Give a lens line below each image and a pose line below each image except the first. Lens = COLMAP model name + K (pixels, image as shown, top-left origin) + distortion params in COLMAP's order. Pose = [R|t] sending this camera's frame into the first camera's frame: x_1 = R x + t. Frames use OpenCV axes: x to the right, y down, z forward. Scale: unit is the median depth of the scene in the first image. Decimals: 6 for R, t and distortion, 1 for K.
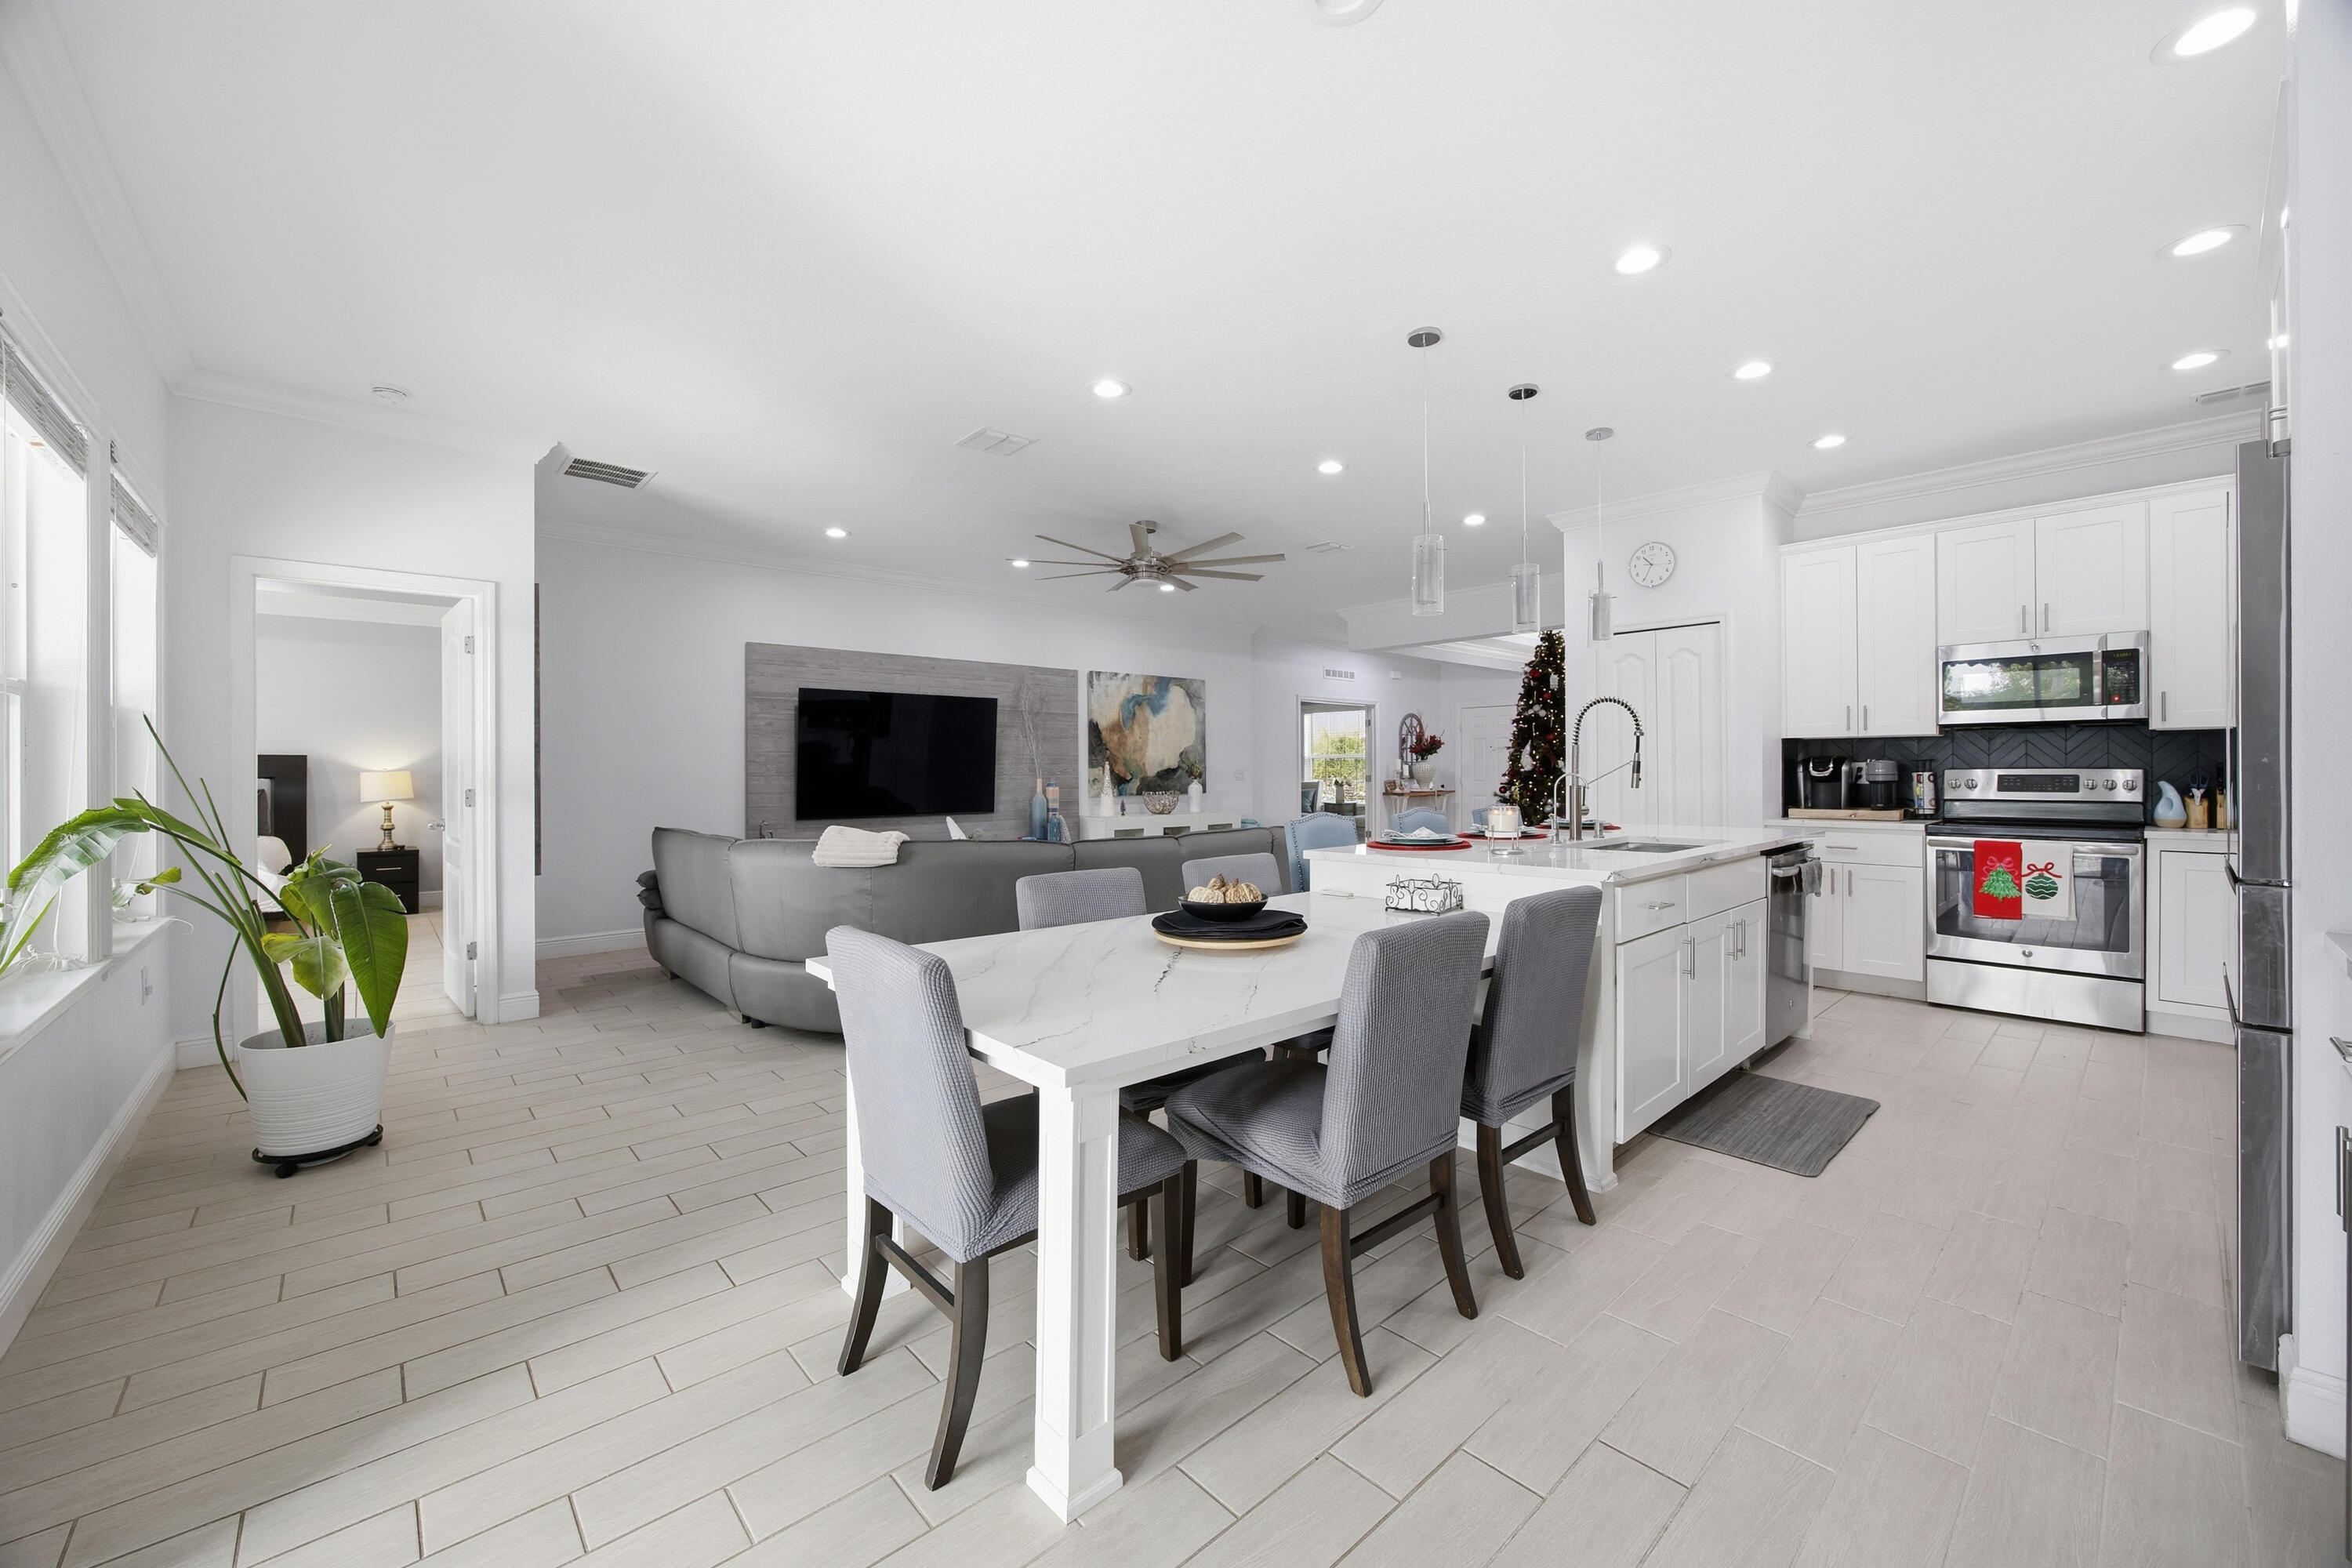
lens RADIAL K [[918.2, 0, 1169.2], [0, 918.2, 784.8], [0, 0, 1]] dist [-0.018585, 0.004617]
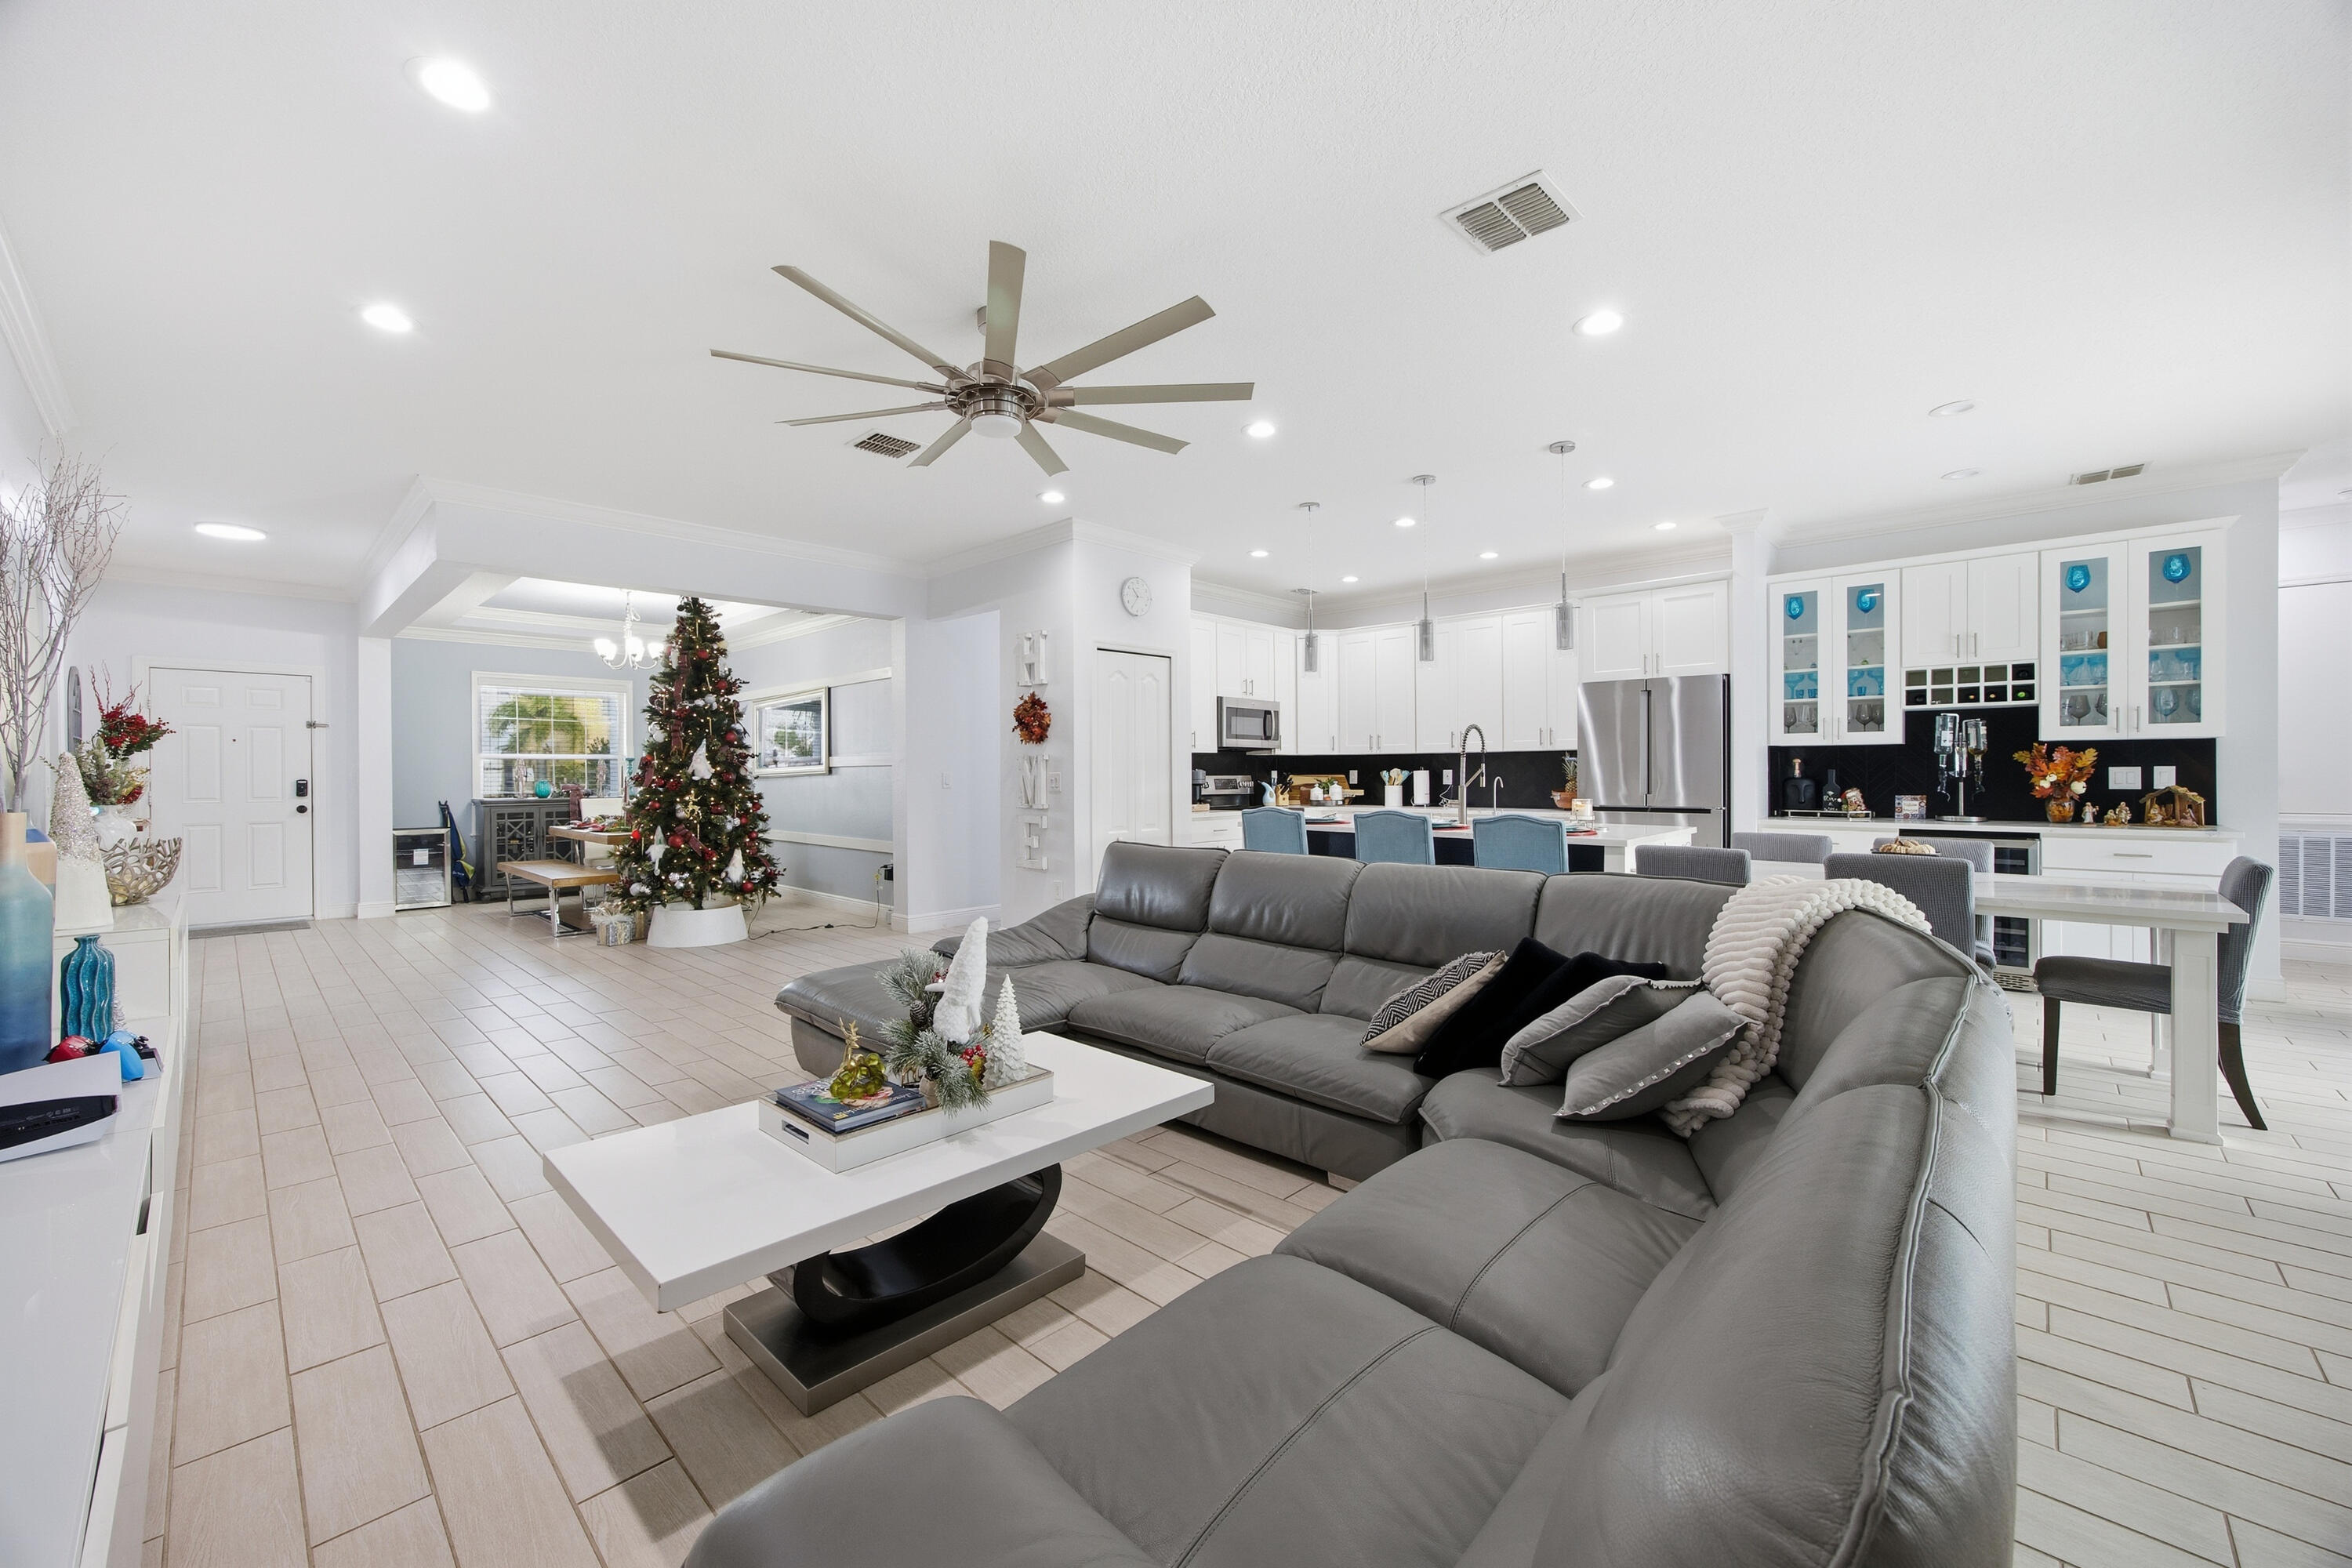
lens RADIAL K [[918.2, 0, 1165.5], [0, 918.2, 774.0], [0, 0, 1]] dist [-0.018585, 0.004617]
pose [[-0.065899, 0.004581, 0.997816, -0.392737], [0.019593, 0.999803, -0.003296, -0.009353], [-0.997634, 0.019333, -0.065975, 0.659995]]
